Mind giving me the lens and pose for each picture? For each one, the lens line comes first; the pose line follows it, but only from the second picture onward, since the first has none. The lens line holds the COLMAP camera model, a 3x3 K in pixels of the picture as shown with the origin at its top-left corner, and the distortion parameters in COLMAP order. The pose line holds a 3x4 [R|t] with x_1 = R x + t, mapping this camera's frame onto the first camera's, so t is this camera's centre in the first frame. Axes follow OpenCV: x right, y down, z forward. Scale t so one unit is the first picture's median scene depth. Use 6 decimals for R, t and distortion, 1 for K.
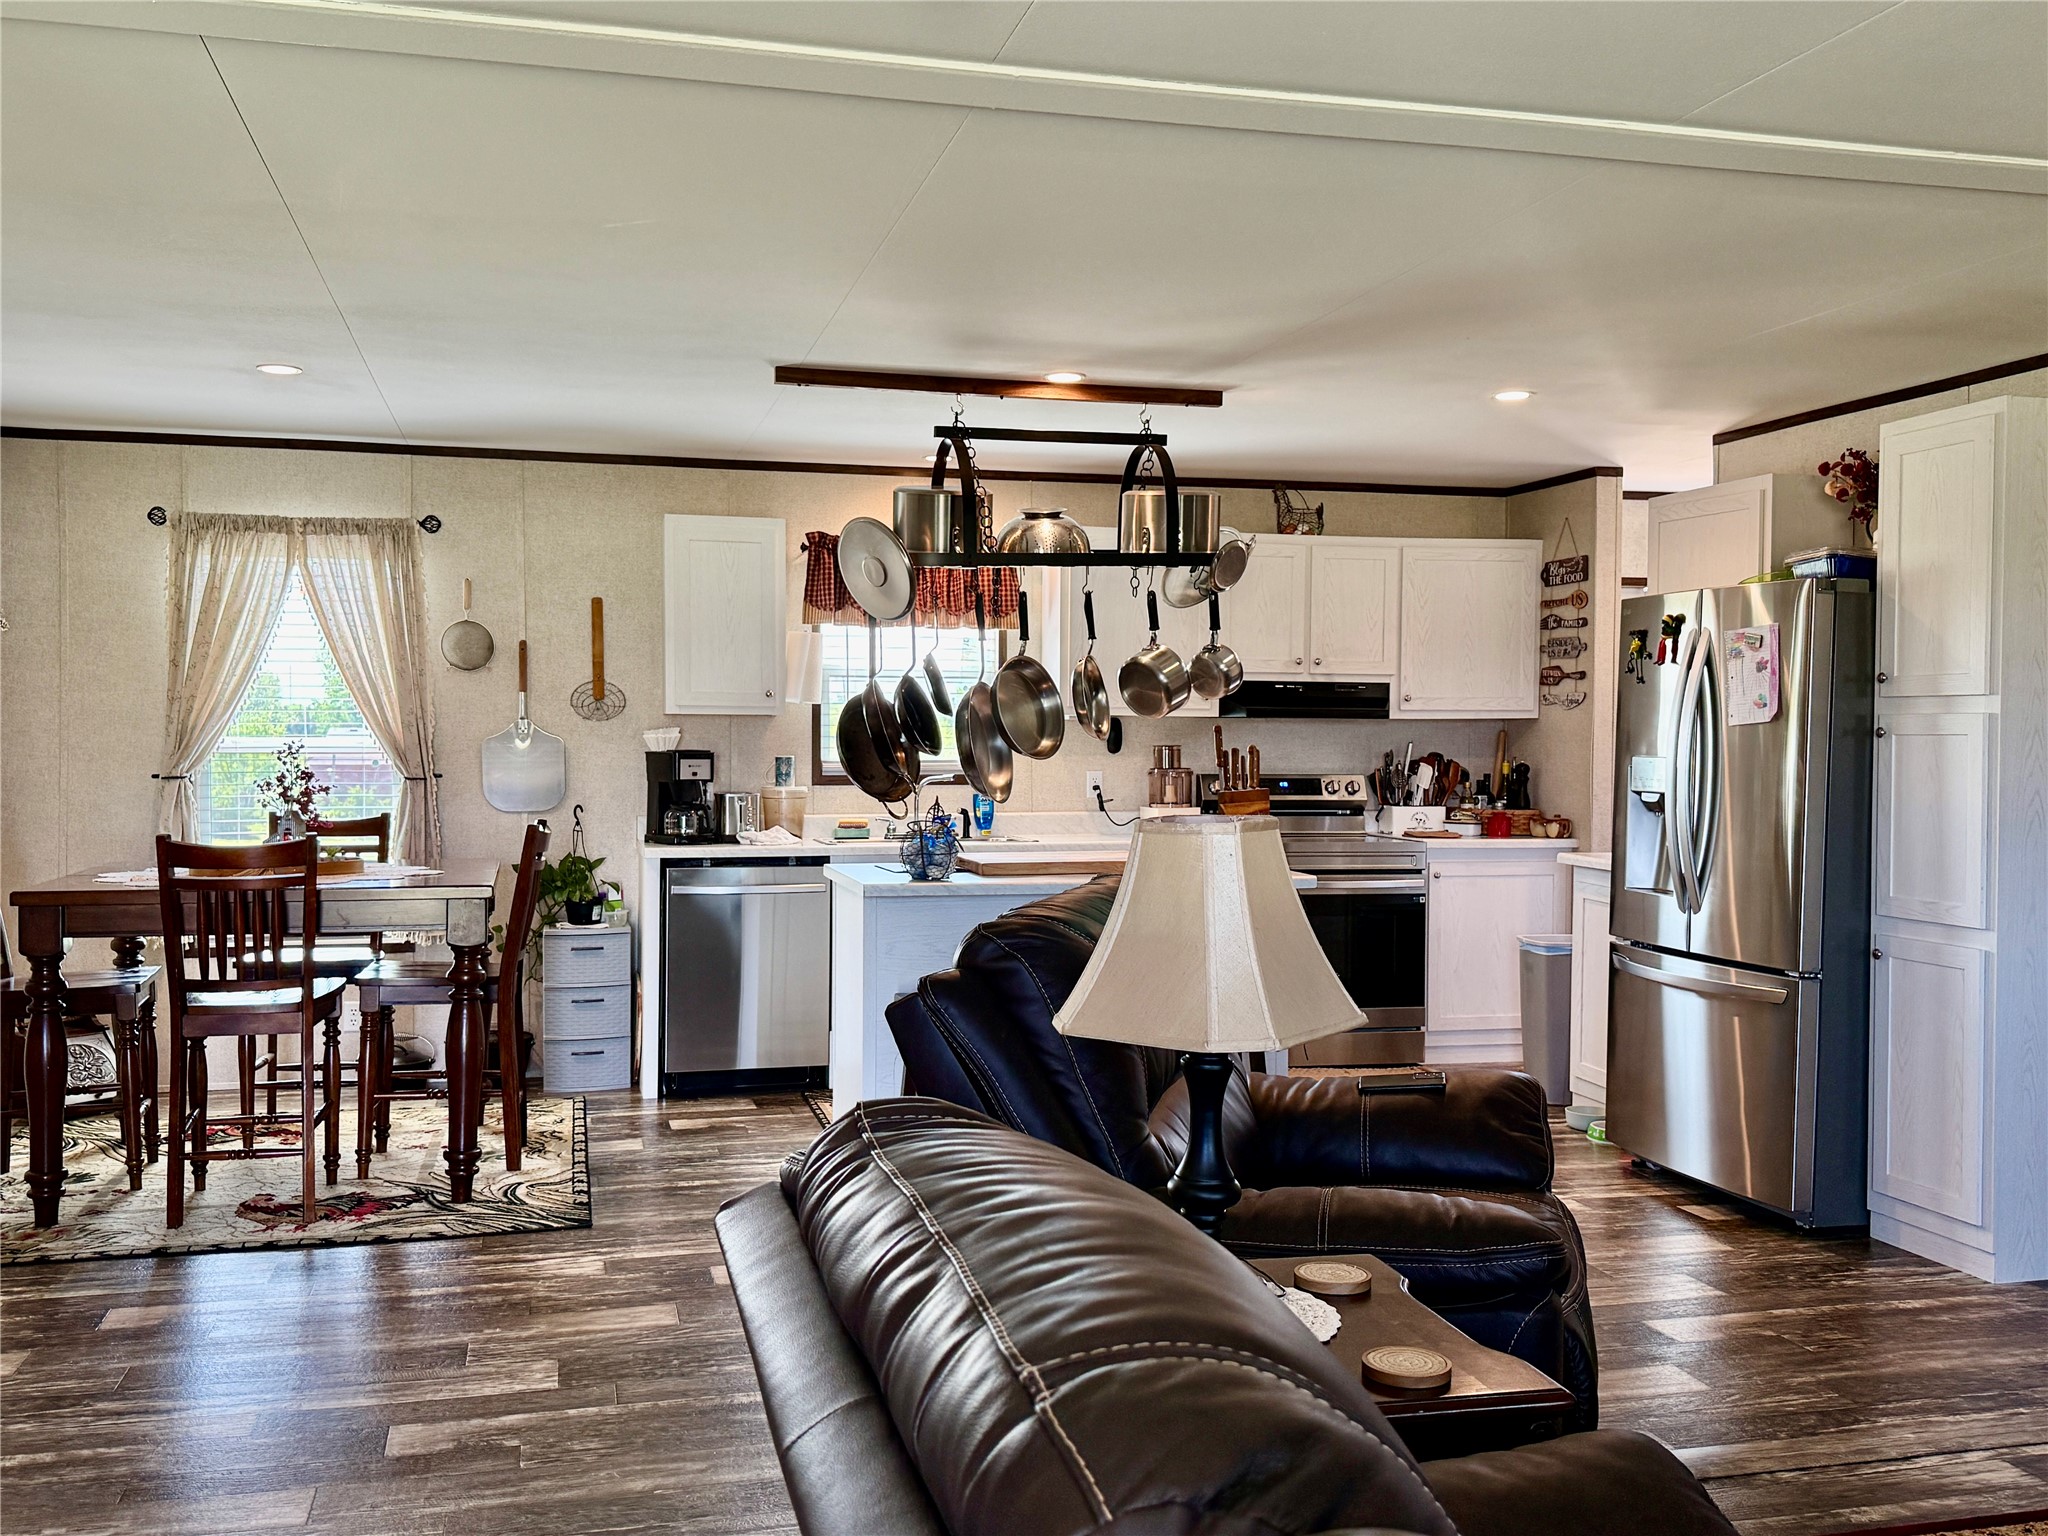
lens RADIAL K [[1889.1, 0, 1021.7], [0, 1889.1, 773.2], [0, 0, 1]] dist [0.092969, 0.000000]
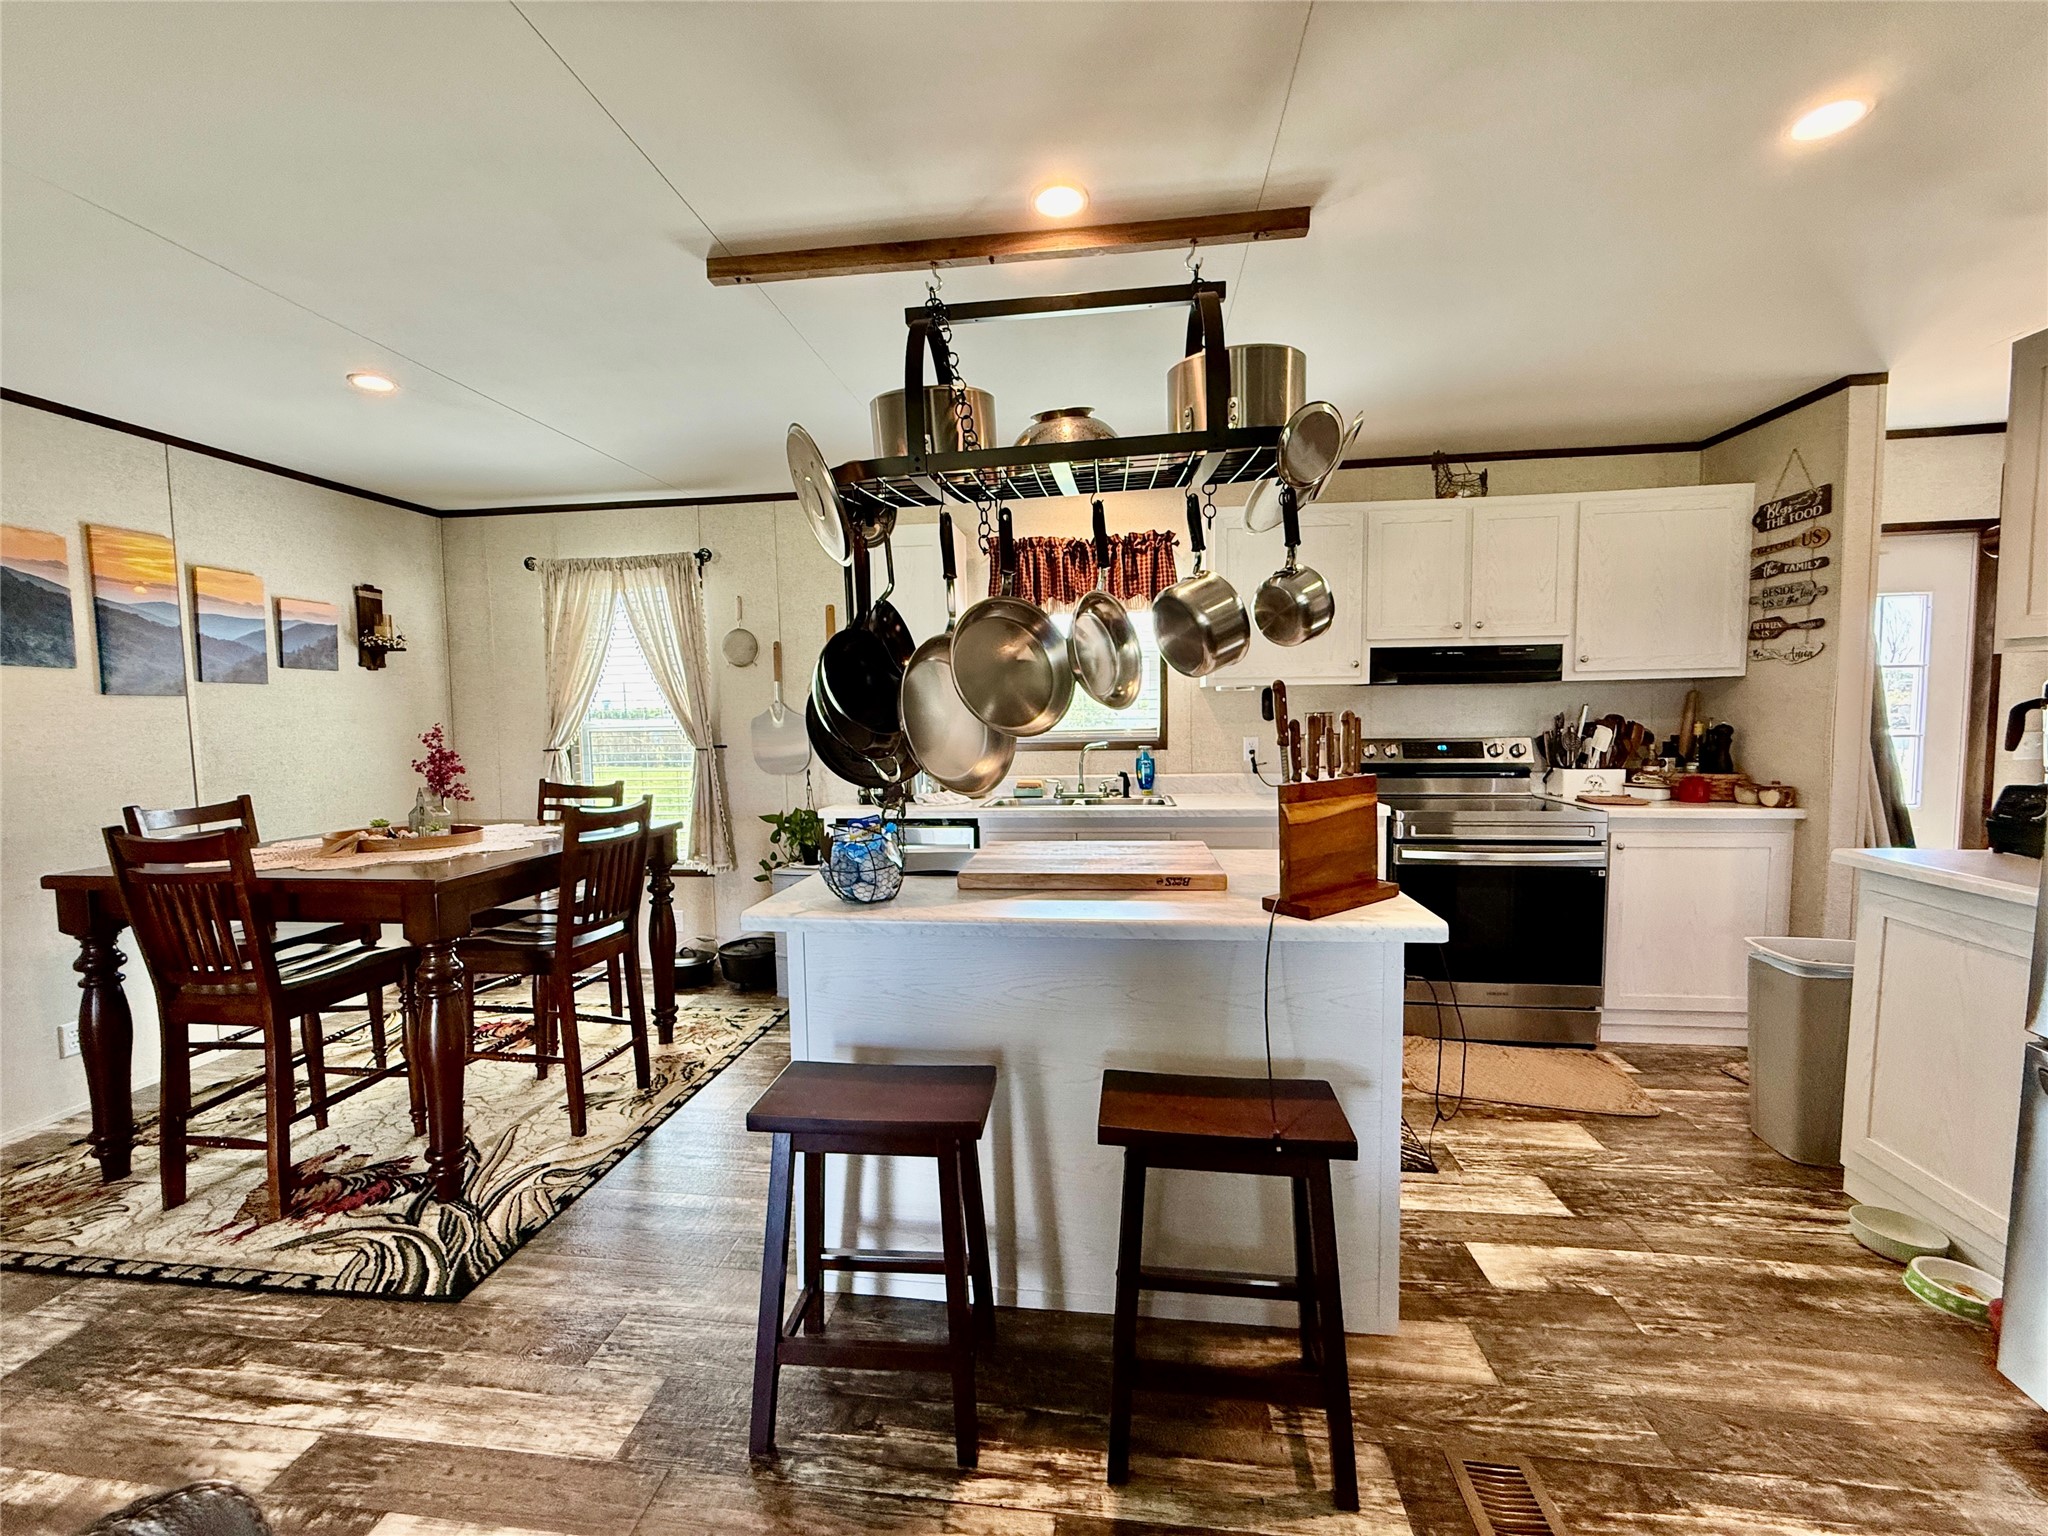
lens RADIAL K [[811.2, 0, 1020.1], [0, 811.2, 766.8], [0, 0, 1]] dist [-0.004824, 0.000689]
pose [[0.929305, 0.004685, -0.369284, 0.088799], [0.013531, 0.998816, 0.046722, -0.007733], [0.369066, -0.048416, 0.928141, 0.508051]]
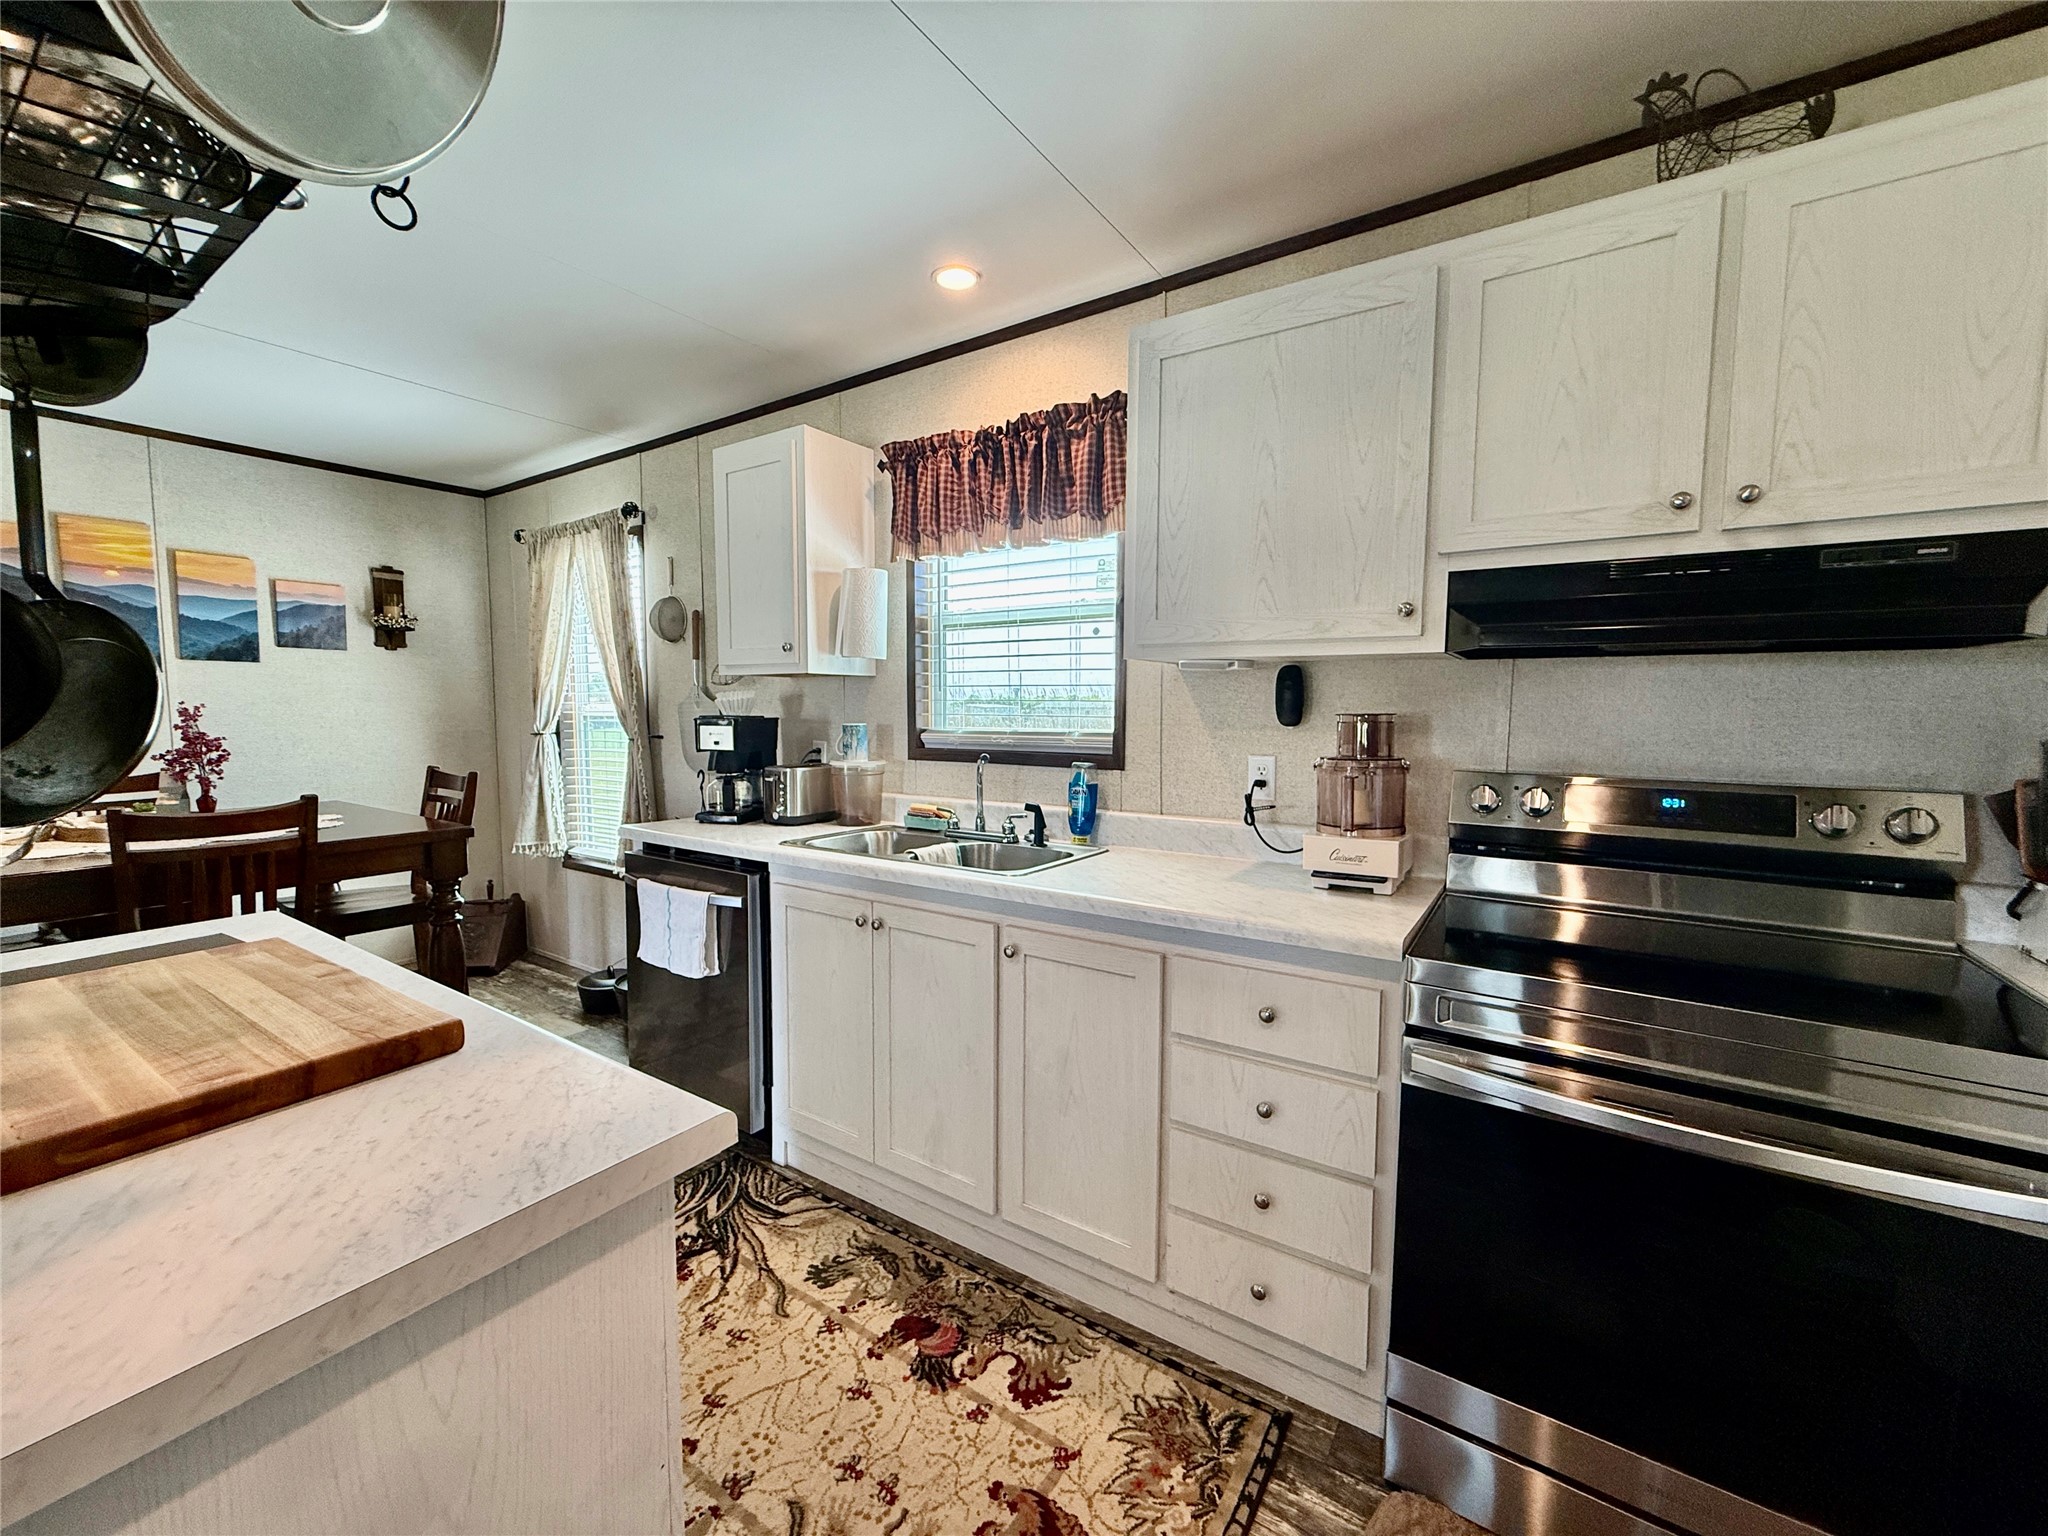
lens RADIAL K [[811.2, 0, 1016.6], [0, 811.2, 772.0], [0, 0, 1]] dist [-0.004824, 0.000689]
pose [[0.669214, 0.058715, -0.740746, 0.178507], [-0.015177, 0.997745, 0.065374, -0.011877], [0.742915, -0.032507, 0.668596, 0.771549]]
